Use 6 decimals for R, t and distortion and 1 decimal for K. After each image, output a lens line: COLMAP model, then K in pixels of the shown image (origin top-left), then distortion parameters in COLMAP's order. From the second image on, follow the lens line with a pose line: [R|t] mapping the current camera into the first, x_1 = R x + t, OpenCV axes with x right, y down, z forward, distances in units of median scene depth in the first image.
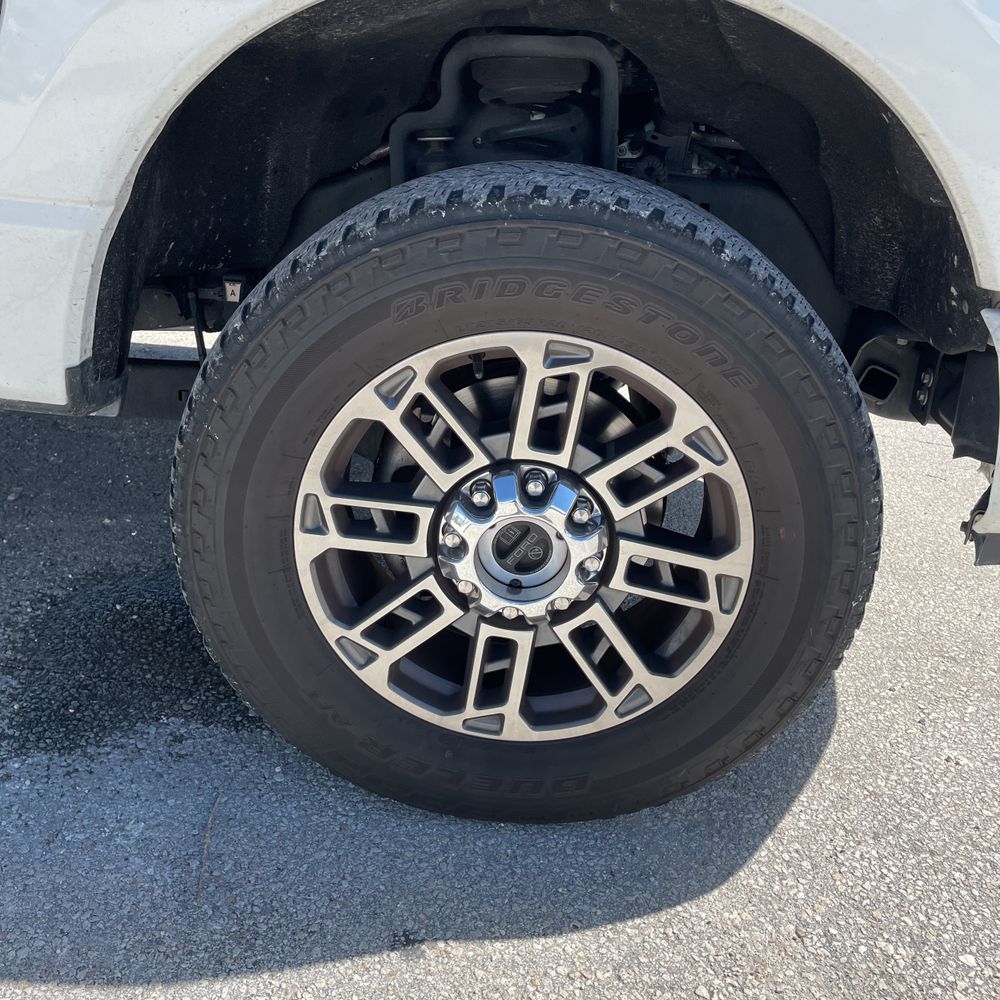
lens RADIAL K [[1005.6, 0, 505.6], [0, 1005.6, 490.9], [0, 0, 1]] dist [0.107578, -0.139097]
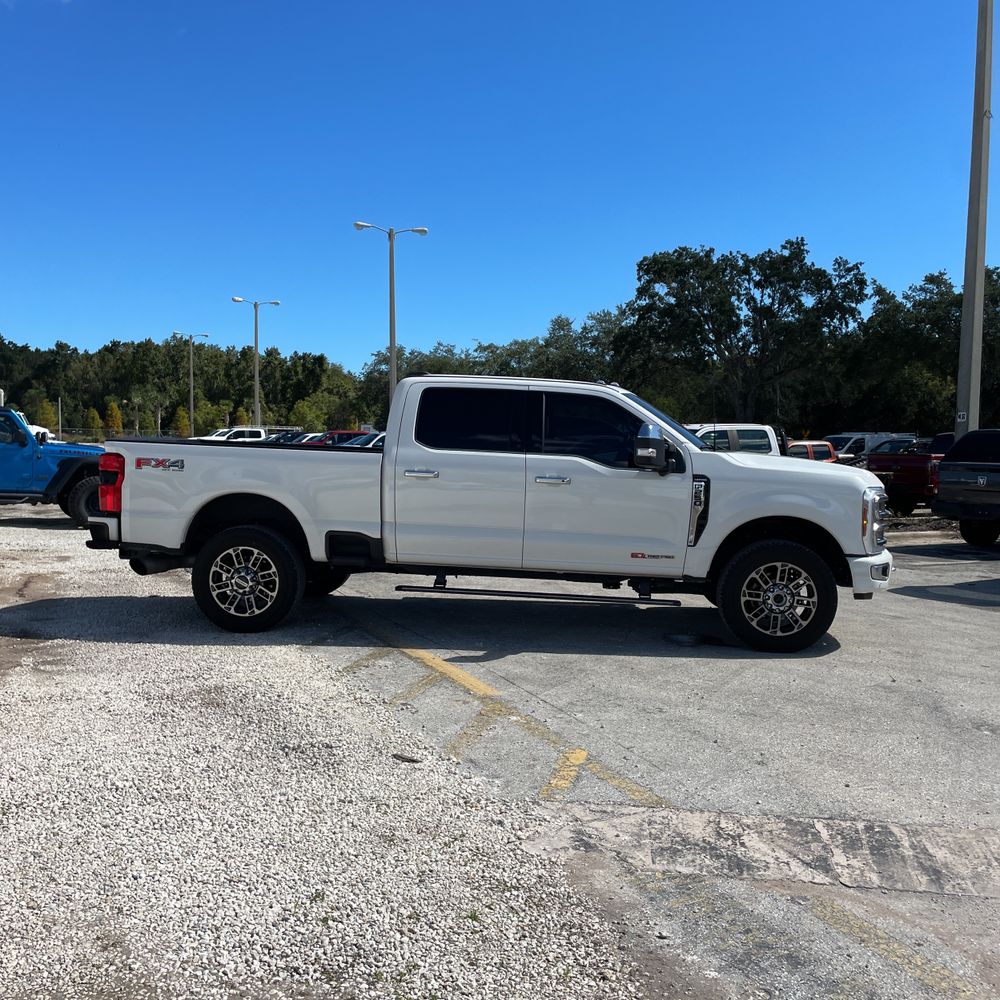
lens RADIAL K [[1033.5, 0, 500.0], [0, 1033.5, 500.0], [0, 0, 1]] dist [0.121469, -0.155630]
pose [[0.998109, -0.044191, -0.042731, -1.389885], [0.026255, 0.934995, -0.353687, 1.709493], [0.055583, 0.351896, 0.934387, -5.277269]]
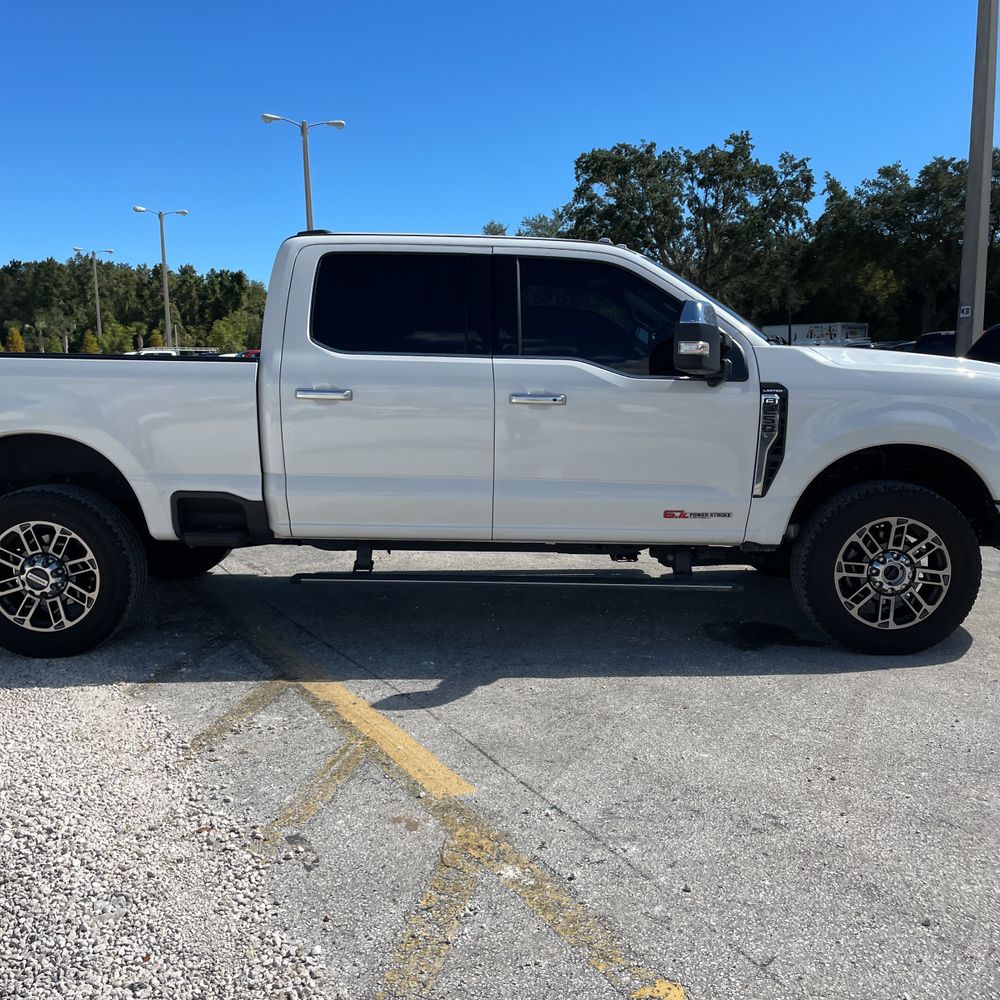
lens RADIAL K [[1028.7, 0, 516.5], [0, 1028.7, 512.3], [0, 0, 1]] dist [0.095776, -0.152639]
pose [[0.996572, -0.077518, 0.028907, -1.562256], [0.082409, 0.960996, -0.263999, 0.790188], [-0.007315, 0.265477, 0.964090, -3.005164]]
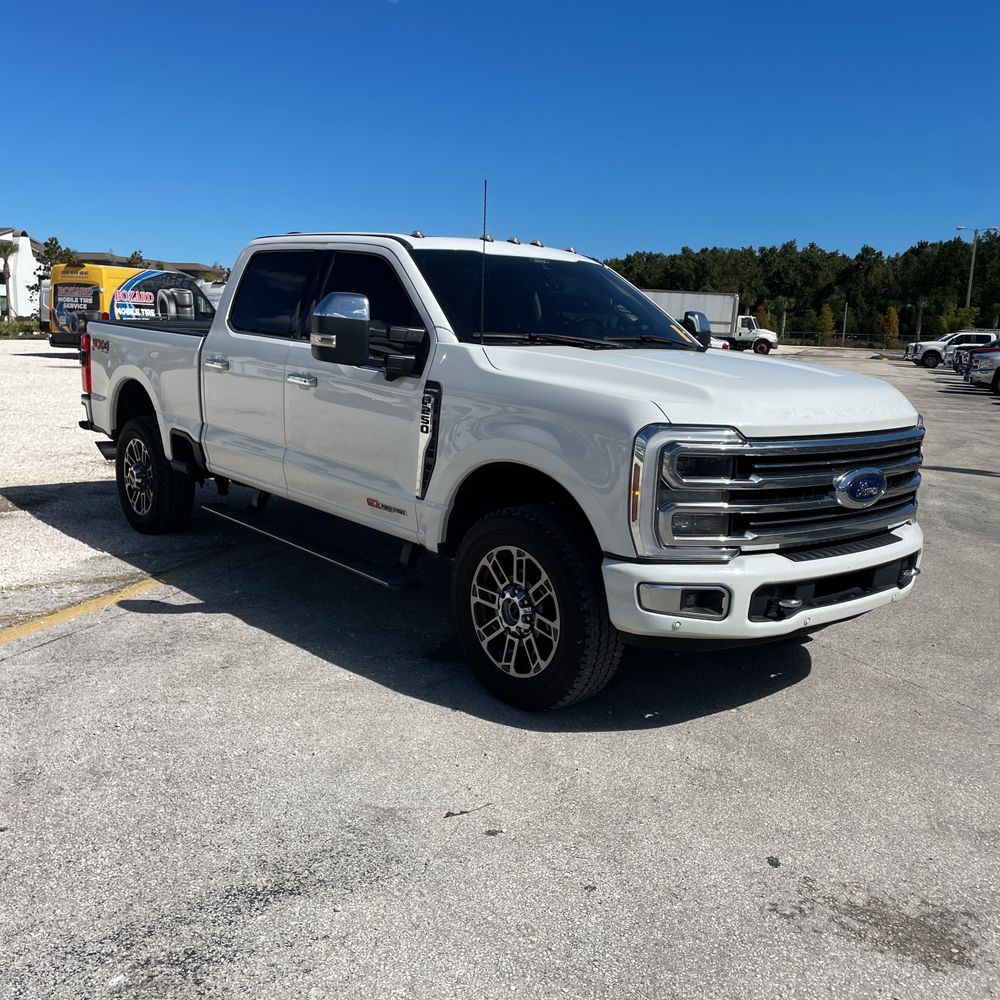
lens RADIAL K [[1014.8, 0, 487.6], [0, 1014.8, 491.8], [0, 0, 1]] dist [0.106169, -0.150866]
pose [[0.679298, 0.078507, -0.729651, 2.463100], [-0.289118, 0.942479, -0.167760, 0.285381], [0.674511, 0.324914, 0.662922, -1.498414]]
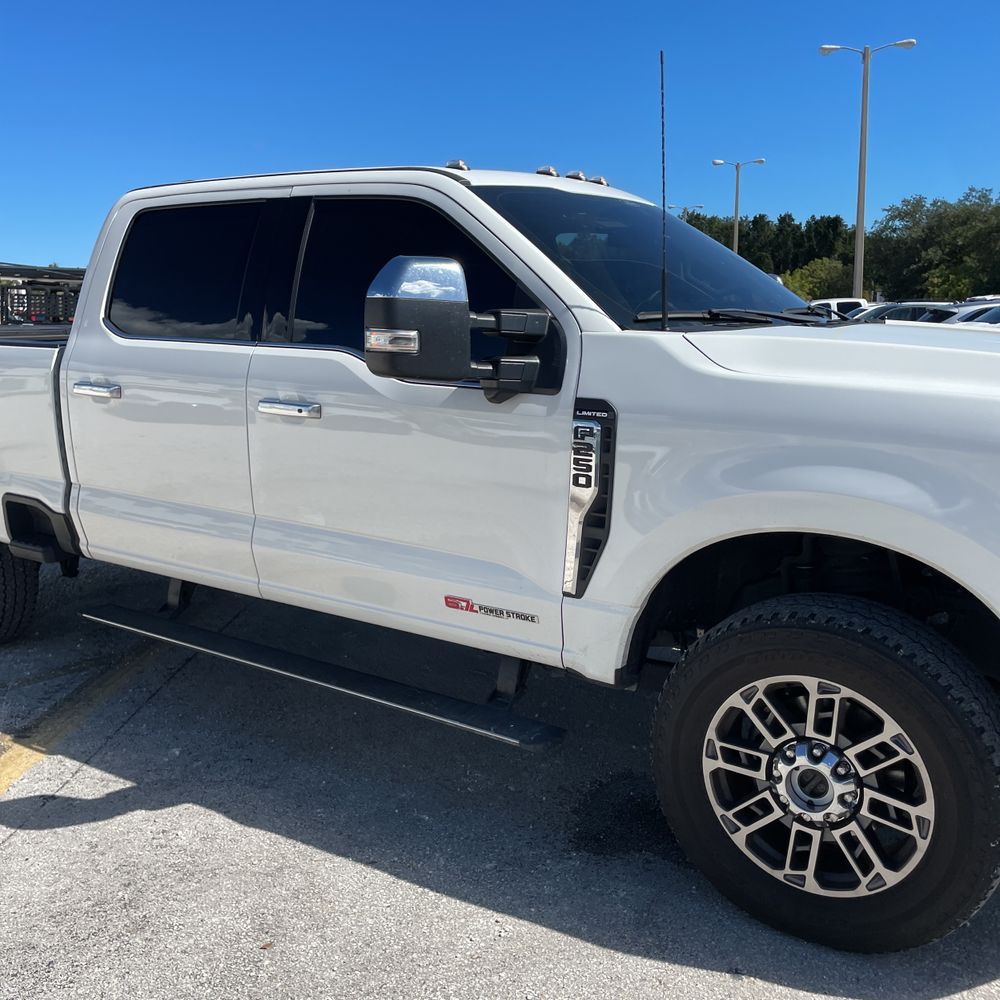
lens RADIAL K [[1014.8, 0, 487.6], [0, 1014.8, 491.8], [0, 0, 1]] dist [0.106169, -0.150866]
pose [[0.845051, 0.013838, -0.534507, 0.557316], [-0.150322, 0.965494, -0.212661, 0.029625], [0.513120, 0.260057, 0.817972, -1.152185]]
